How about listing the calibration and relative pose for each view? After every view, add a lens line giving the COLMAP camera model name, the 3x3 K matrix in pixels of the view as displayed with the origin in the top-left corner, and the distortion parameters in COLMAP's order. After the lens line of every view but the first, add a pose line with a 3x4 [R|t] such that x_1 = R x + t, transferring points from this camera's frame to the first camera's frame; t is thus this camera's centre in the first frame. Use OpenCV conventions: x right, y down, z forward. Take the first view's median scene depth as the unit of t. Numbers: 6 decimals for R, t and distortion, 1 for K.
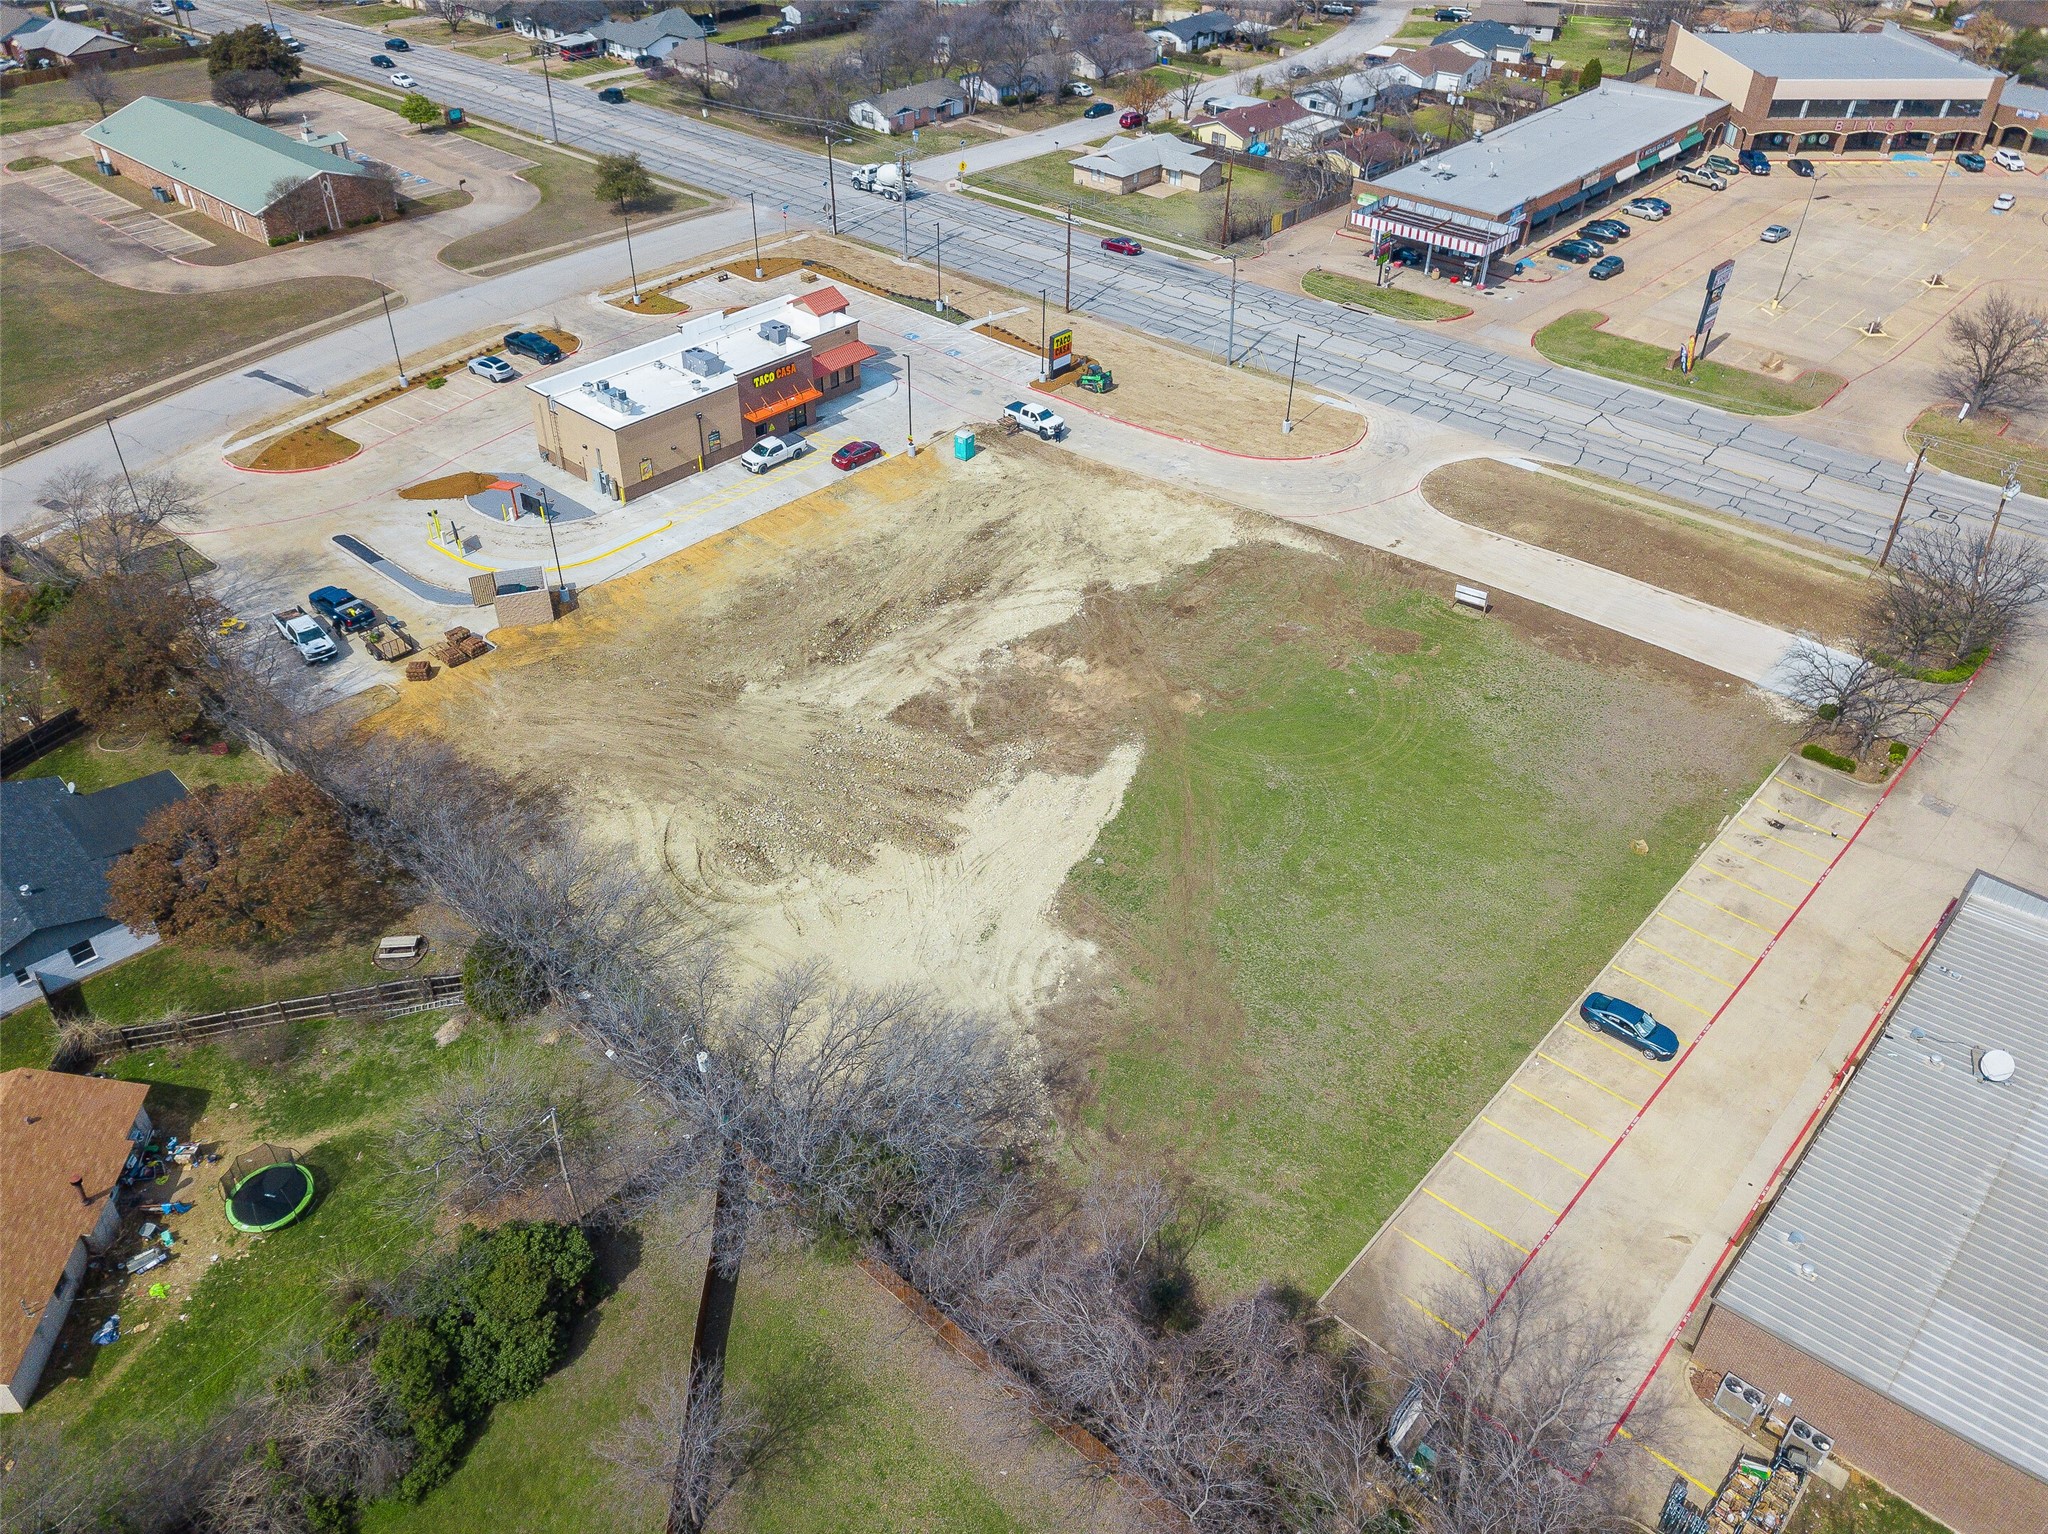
lens RADIAL K [[1560.8, 0, 1015.6], [0, 1560.8, 764.9], [0, 0, 1]] dist [0.009307, -0.007941]
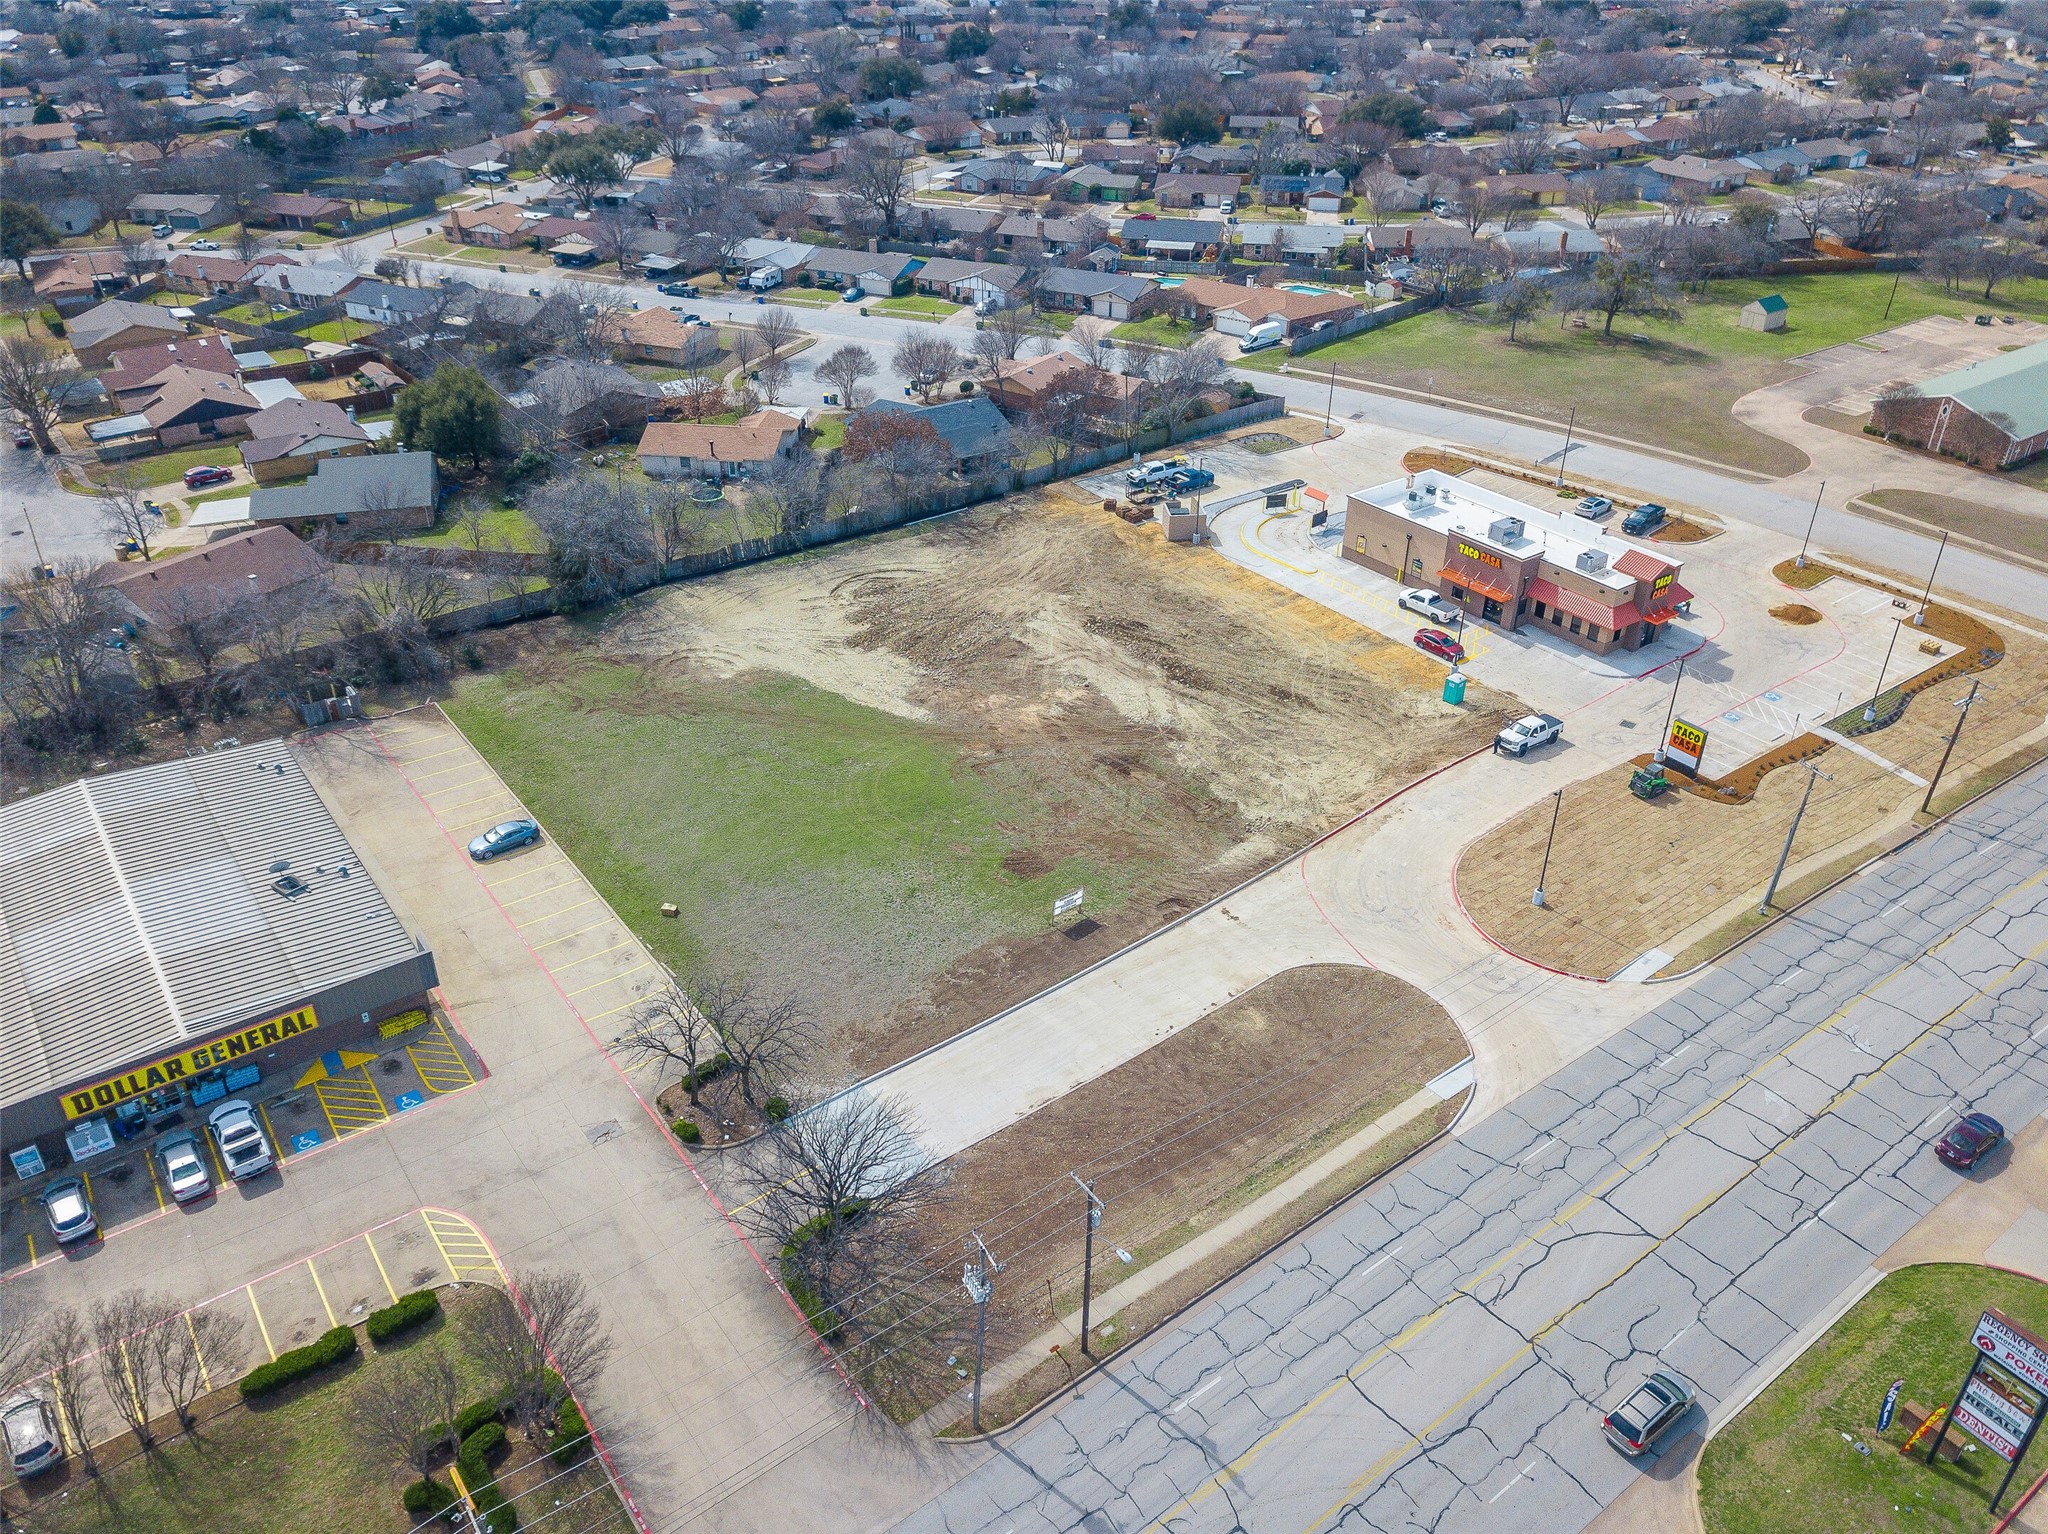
lens RADIAL K [[1555.5, 0, 1015.3], [0, 1555.5, 775.3], [0, 0, 1]] dist [0.010159, -0.007319]
pose [[-0.208041, 0.503582, -0.838525, 0.779140], [-0.593745, 0.616248, 0.517402, -0.462316], [0.777294, 0.605511, 0.170795, 0.594369]]
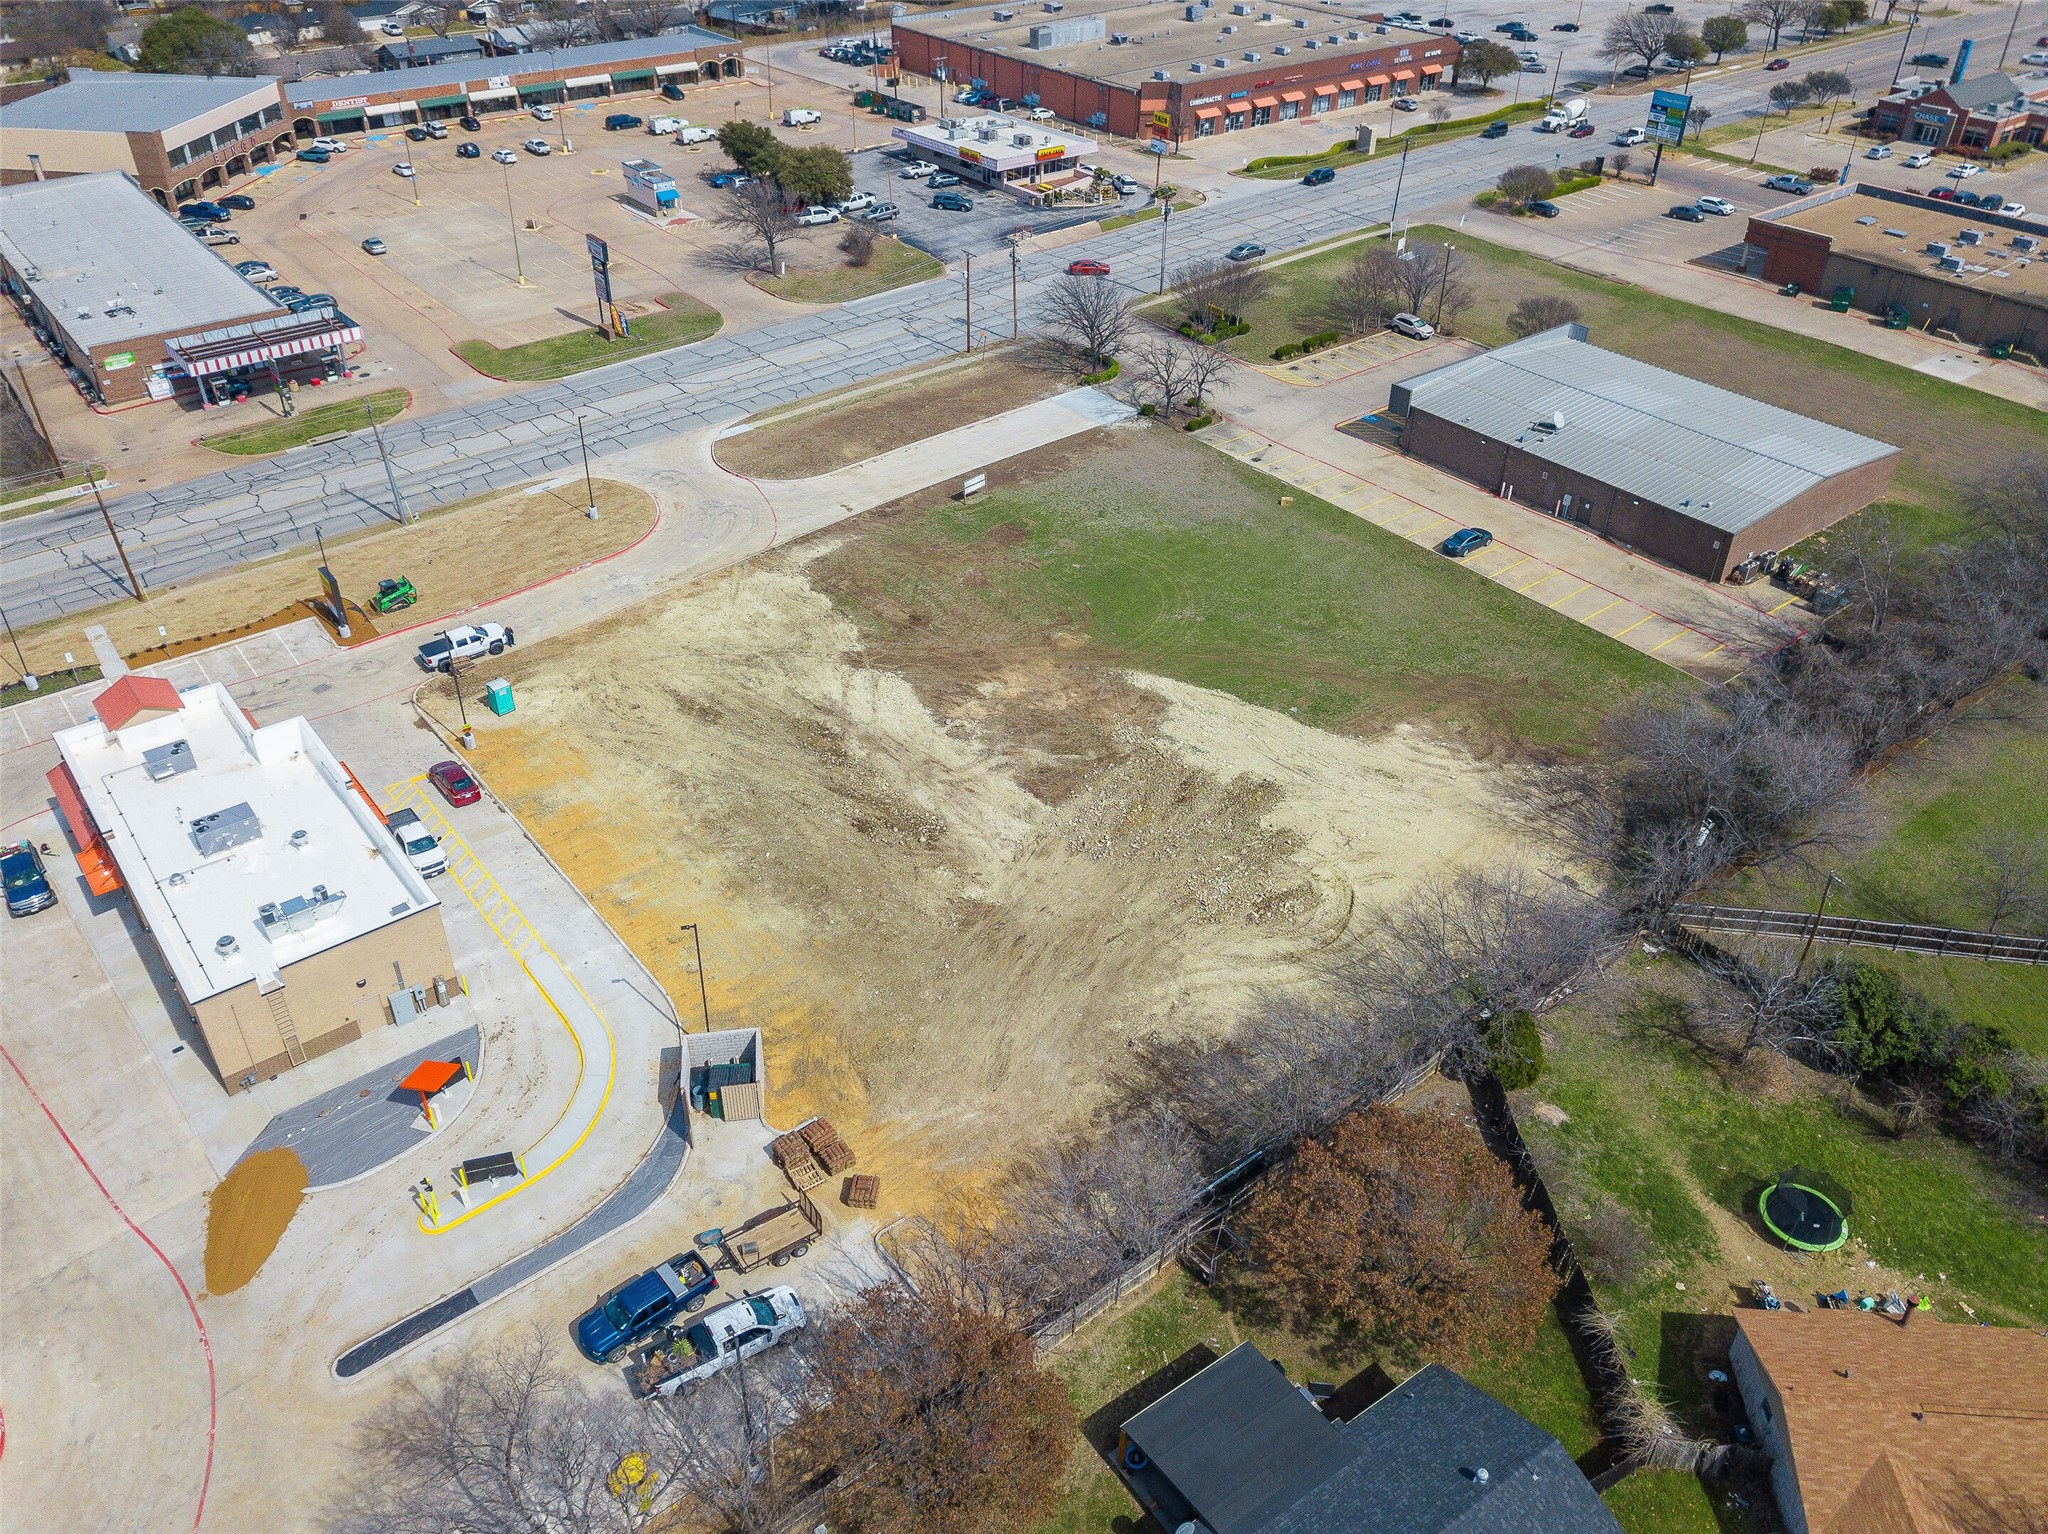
lens RADIAL K [[1563.7, 0, 1014.5], [0, 1563.7, 761.4], [0, 0, 1]] dist [0.008644, -0.005855]
pose [[0.165620, -0.575352, 0.800962, -0.585344], [0.592518, 0.707299, 0.385553, -0.302562], [-0.788348, 0.410729, 0.458049, 0.400990]]
